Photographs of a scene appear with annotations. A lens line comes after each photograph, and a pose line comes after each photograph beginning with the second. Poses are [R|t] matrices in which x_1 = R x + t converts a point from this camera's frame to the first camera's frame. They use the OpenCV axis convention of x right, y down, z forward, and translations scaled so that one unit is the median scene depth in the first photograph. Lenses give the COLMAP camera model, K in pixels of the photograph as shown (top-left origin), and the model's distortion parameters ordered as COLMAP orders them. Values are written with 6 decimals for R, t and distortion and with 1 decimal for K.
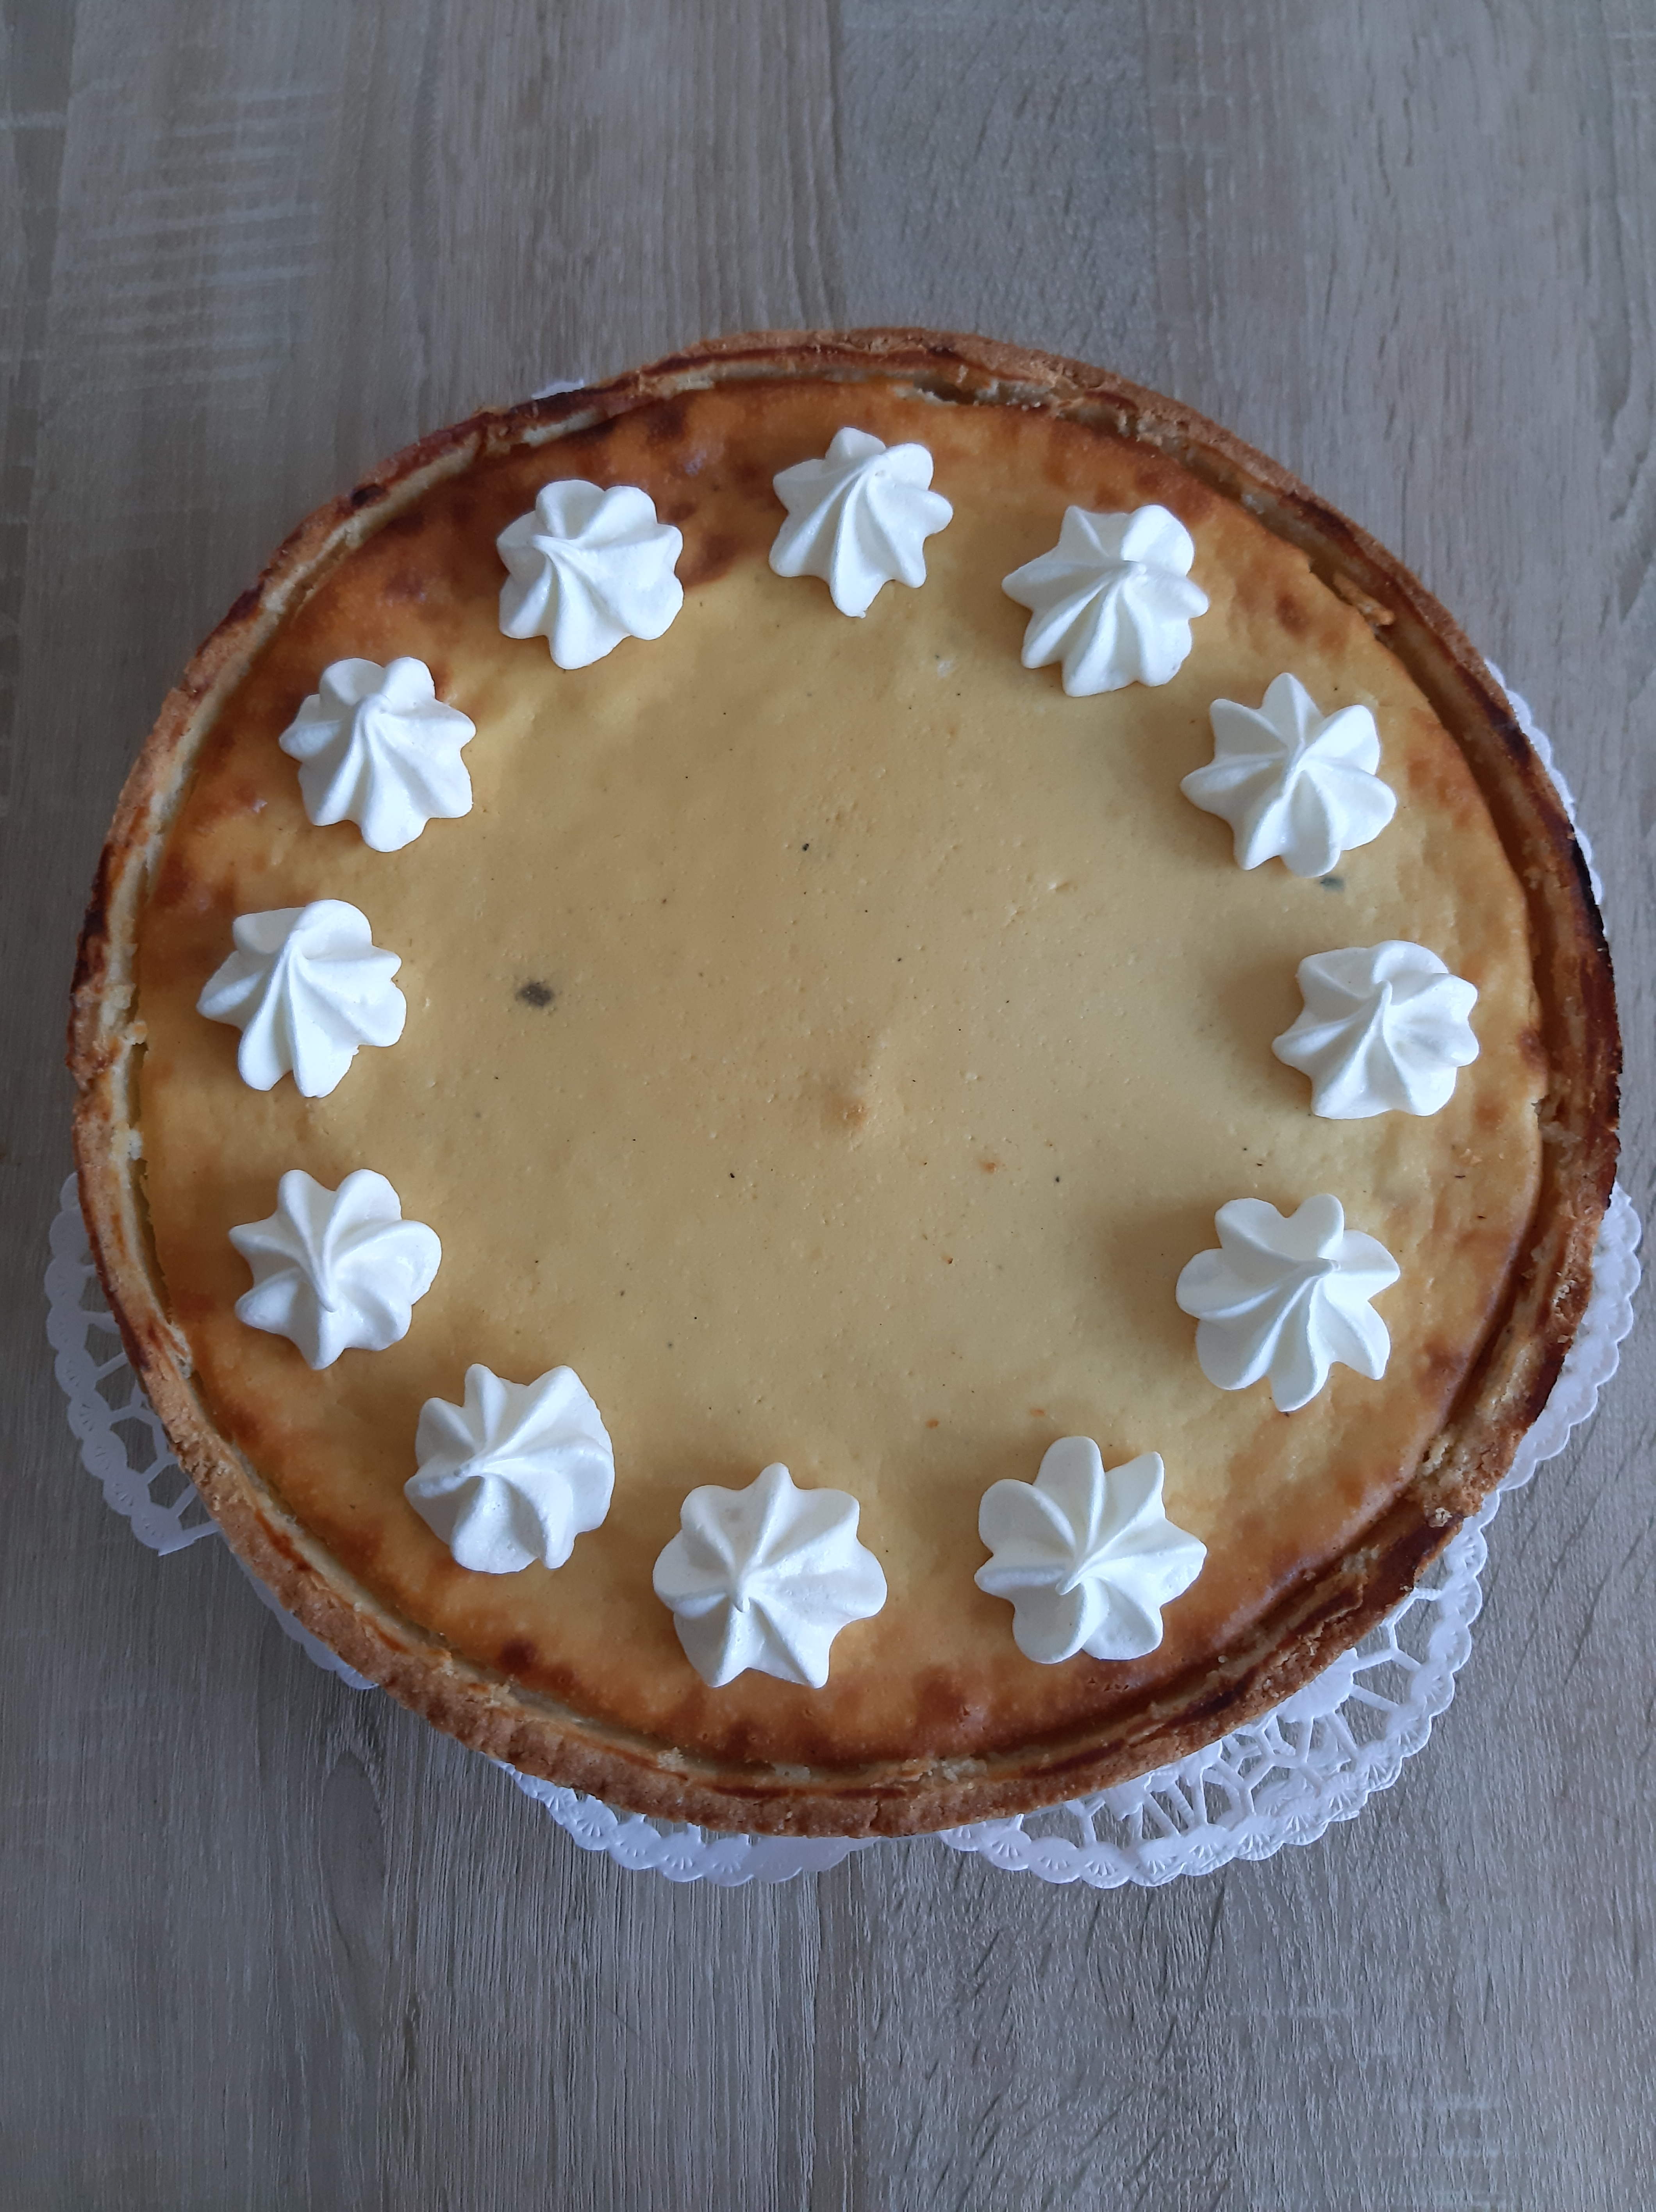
lens RADIAL K [[1744.0, 0, 830.3], [0, 1744.0, 1103.4], [0, 0, 1]] dist [0.031965, -0.133012]
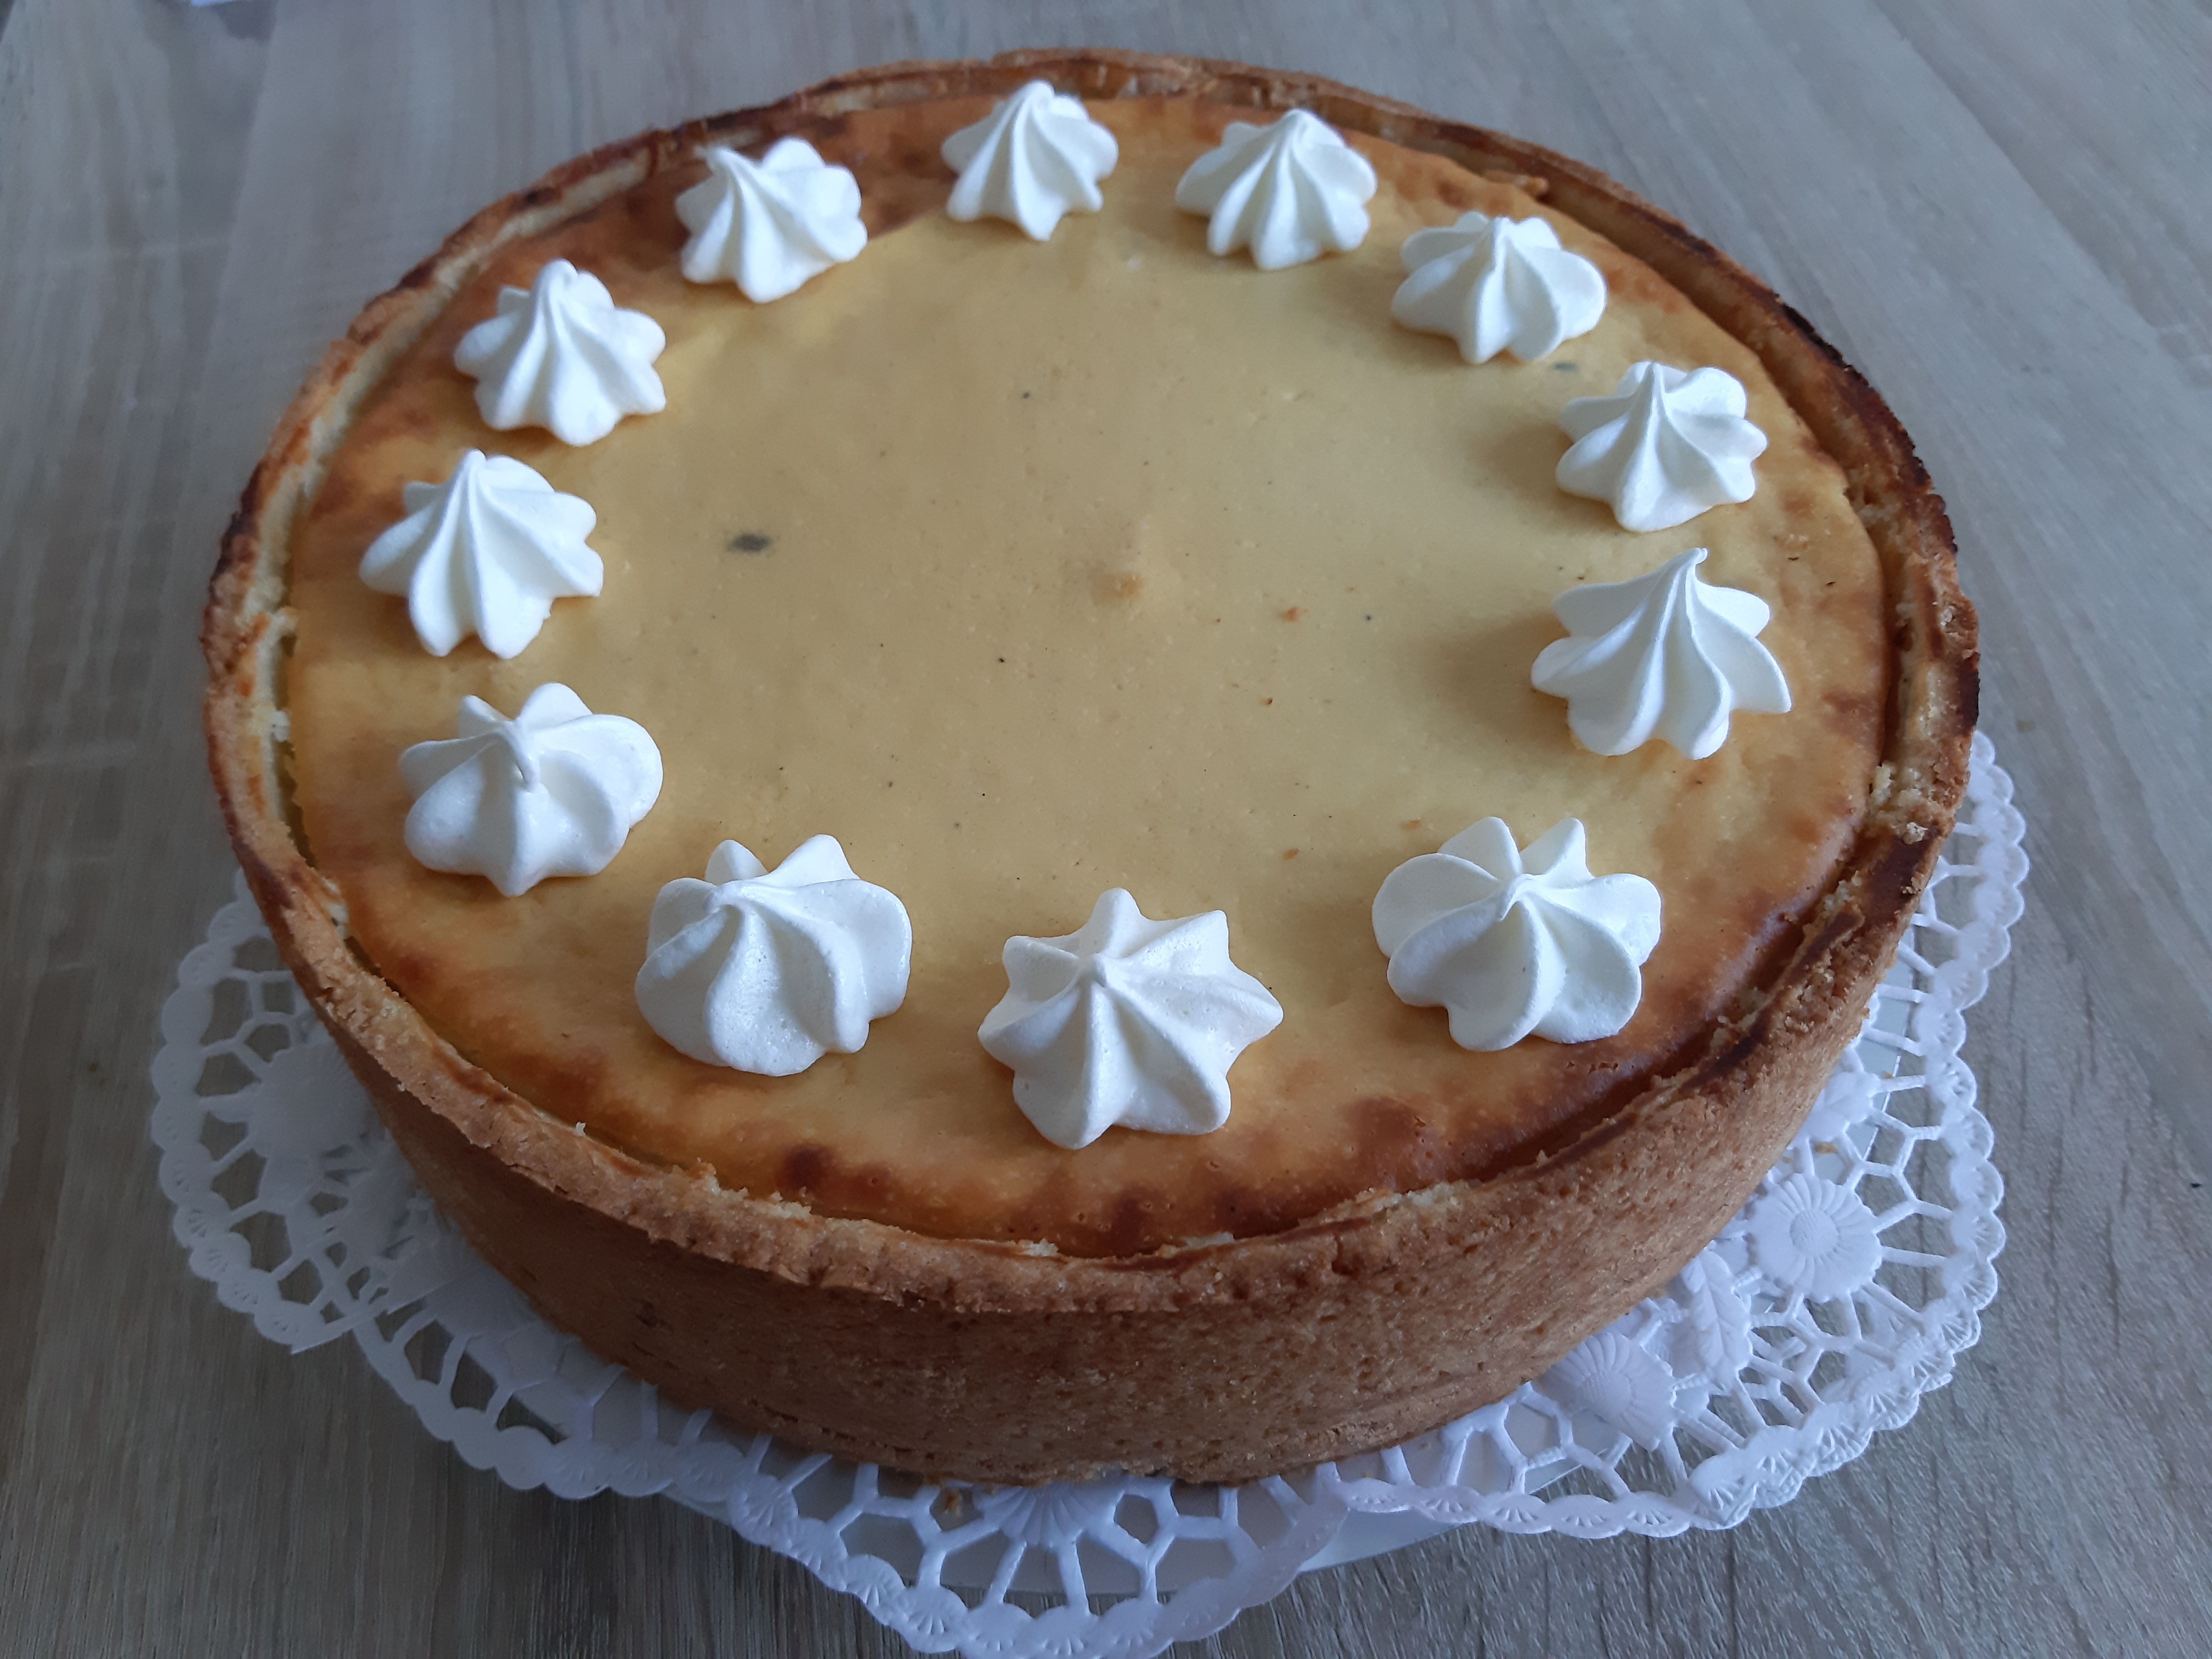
lens RADIAL K [[1743.9, 0, 1143.8], [0, 1743.9, 908.0], [0, 0, 1]] dist [0.031965, -0.133012]
pose [[0.982241, -0.141687, 0.122996, -0.109225], [0.181522, 0.883458, -0.431916, 0.529701], [-0.047465, 0.446572, 0.893488, 0.280345]]
